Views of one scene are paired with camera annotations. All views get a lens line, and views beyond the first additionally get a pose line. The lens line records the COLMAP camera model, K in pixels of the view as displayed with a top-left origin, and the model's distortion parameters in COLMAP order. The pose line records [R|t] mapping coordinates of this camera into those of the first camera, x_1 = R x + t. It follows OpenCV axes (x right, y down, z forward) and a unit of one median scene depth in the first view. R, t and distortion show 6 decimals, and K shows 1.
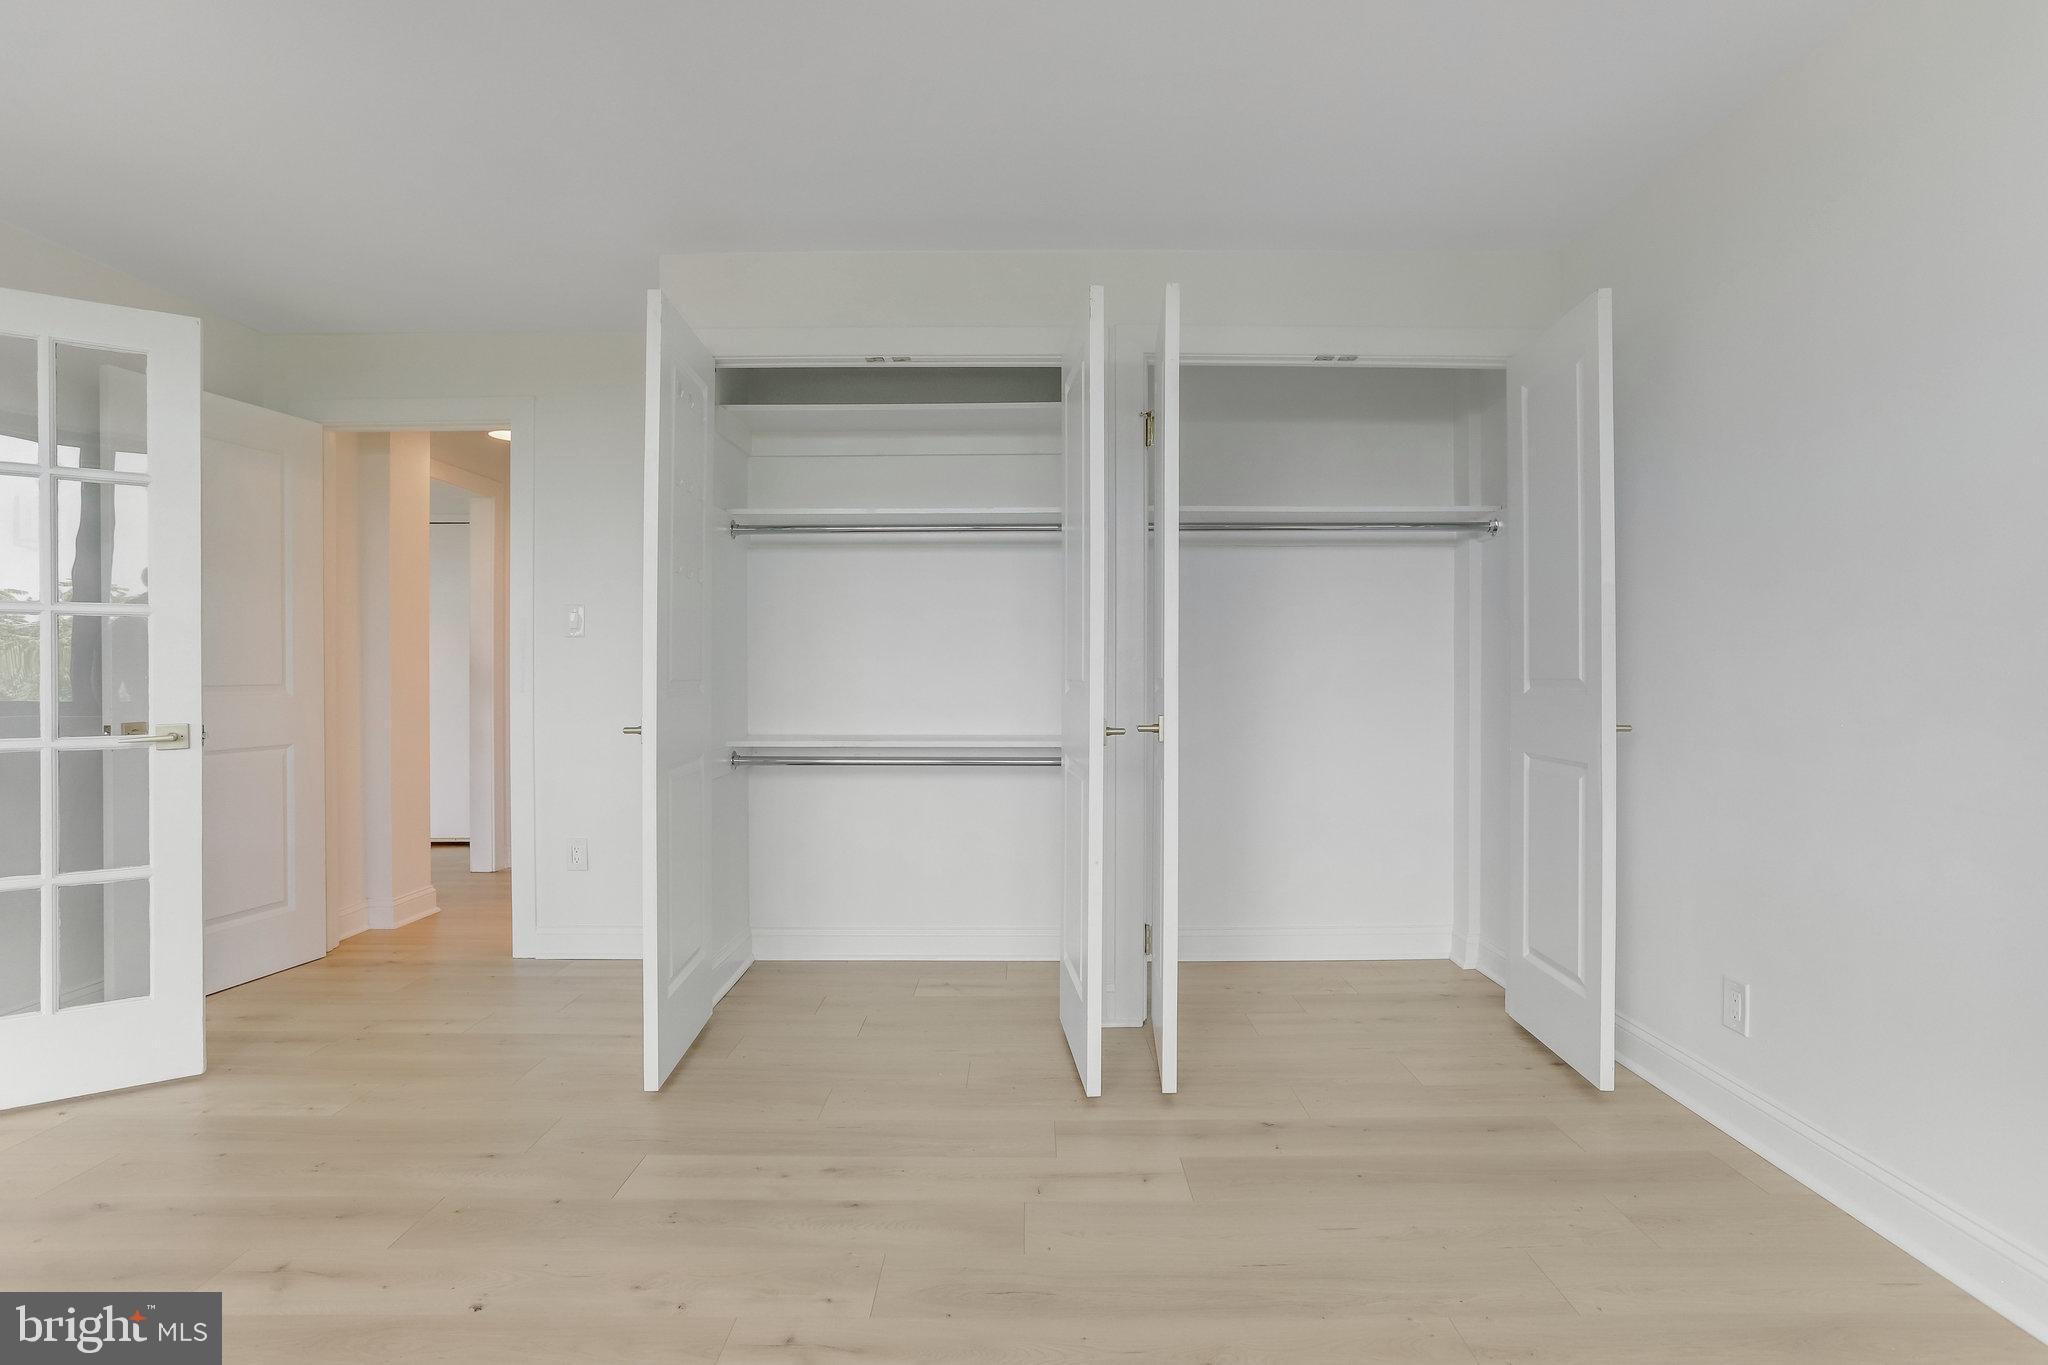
lens RADIAL K [[1008.1, 0, 1017.0], [0, 1008.1, 672.2], [0, 0, 1]] dist [-0.058359, 0.034722]
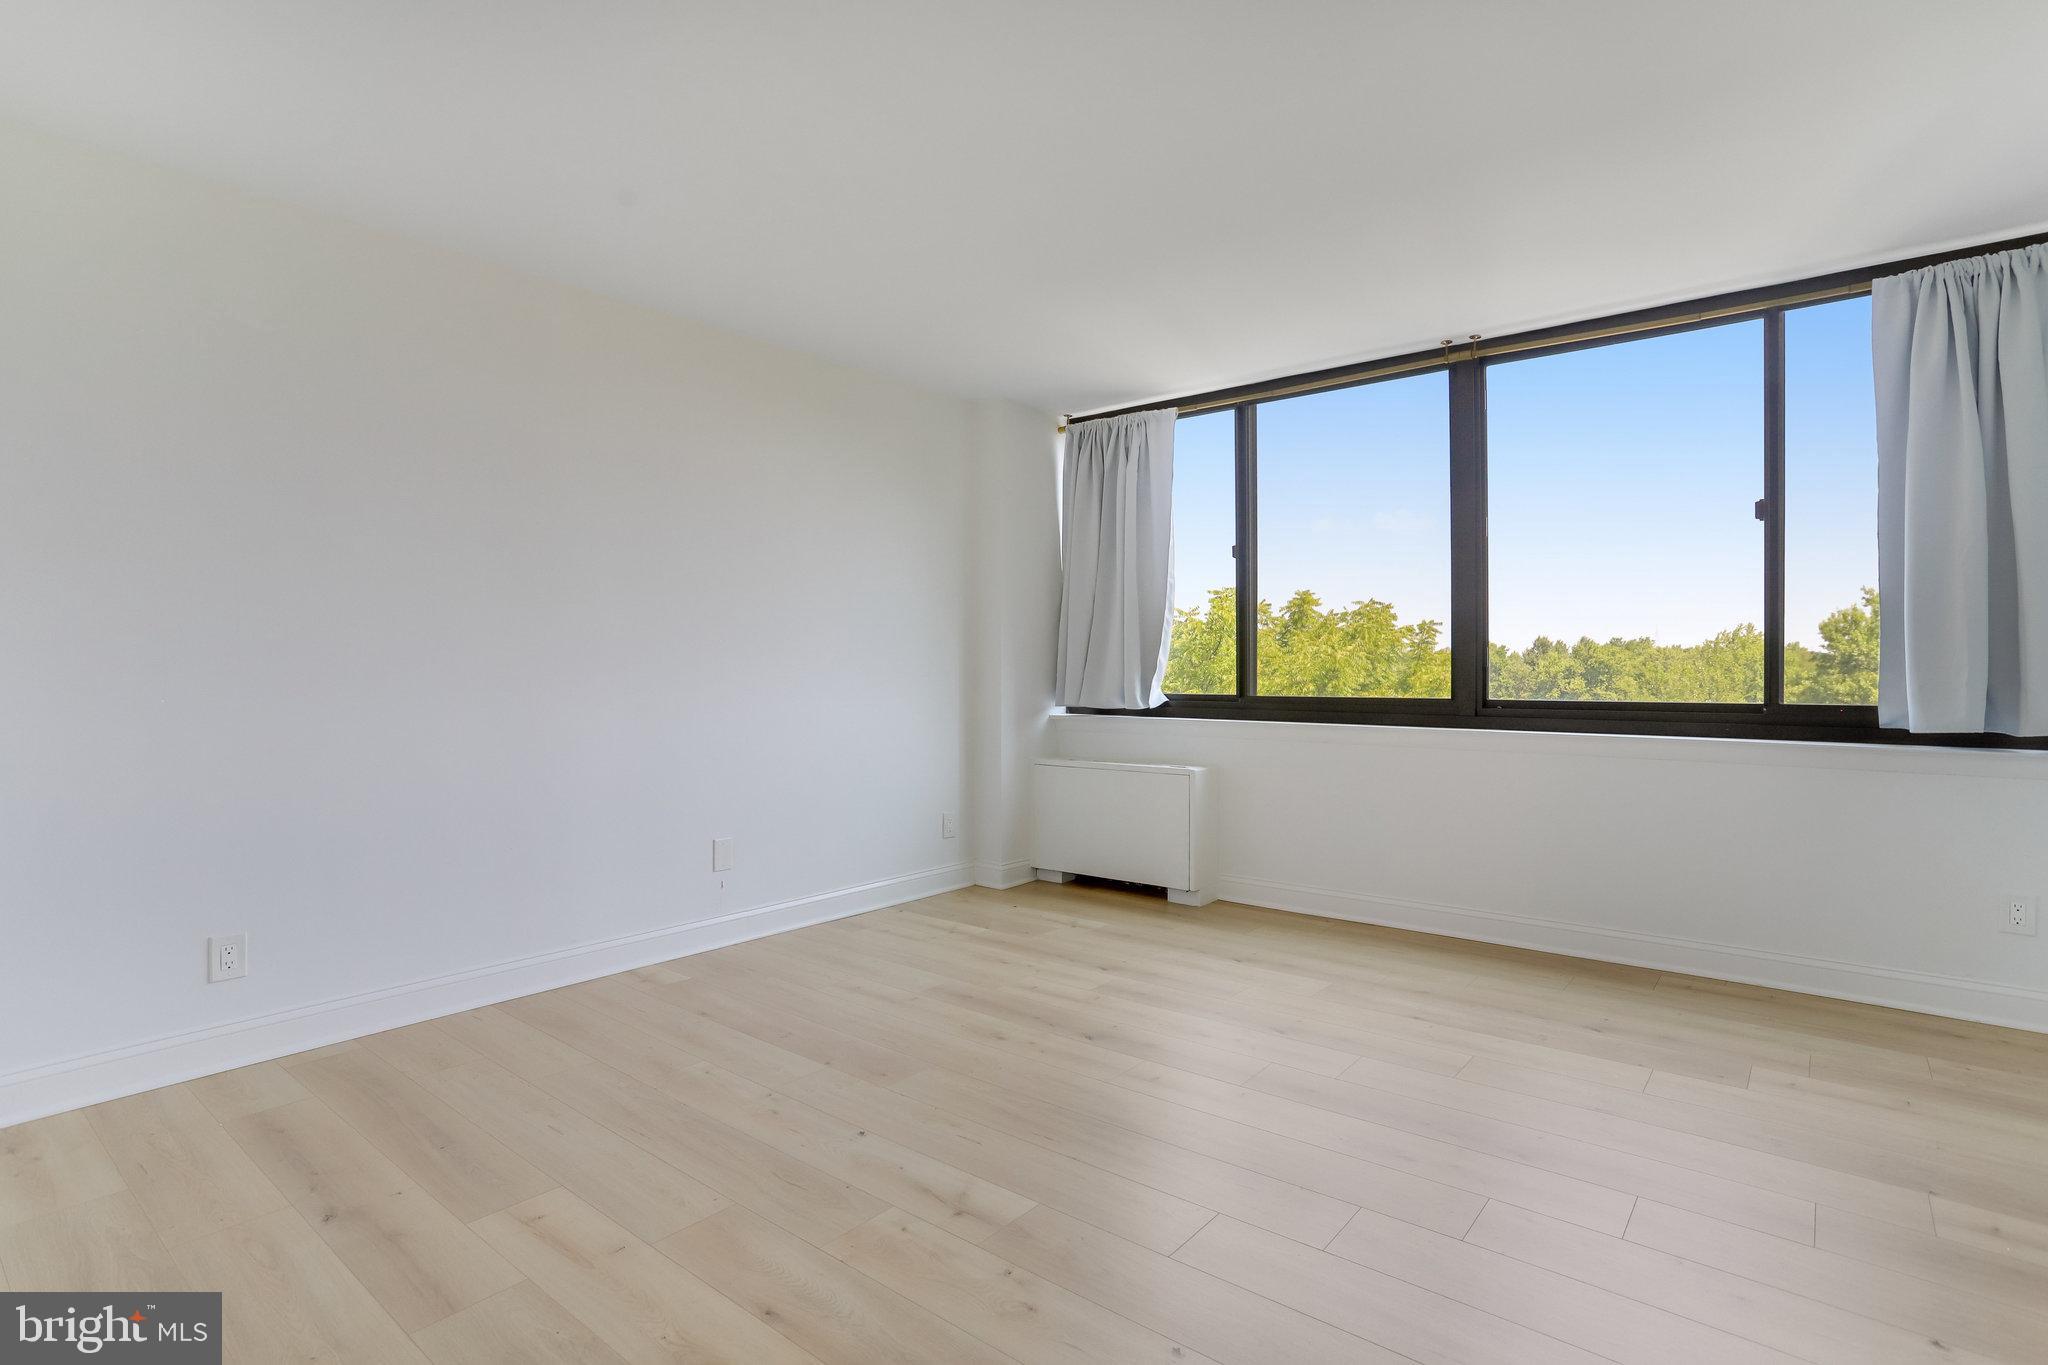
lens RADIAL K [[1013.1, 0, 1023.8], [0, 1013.1, 689.8], [0, 0, 1]] dist [-0.058647, 0.032681]
pose [[-0.769032, -0.010305, 0.639128, -0.639570], [0.003725, 0.999781, 0.020602, -0.000652], [-0.639200, 0.018225, -0.768825, 1.119452]]
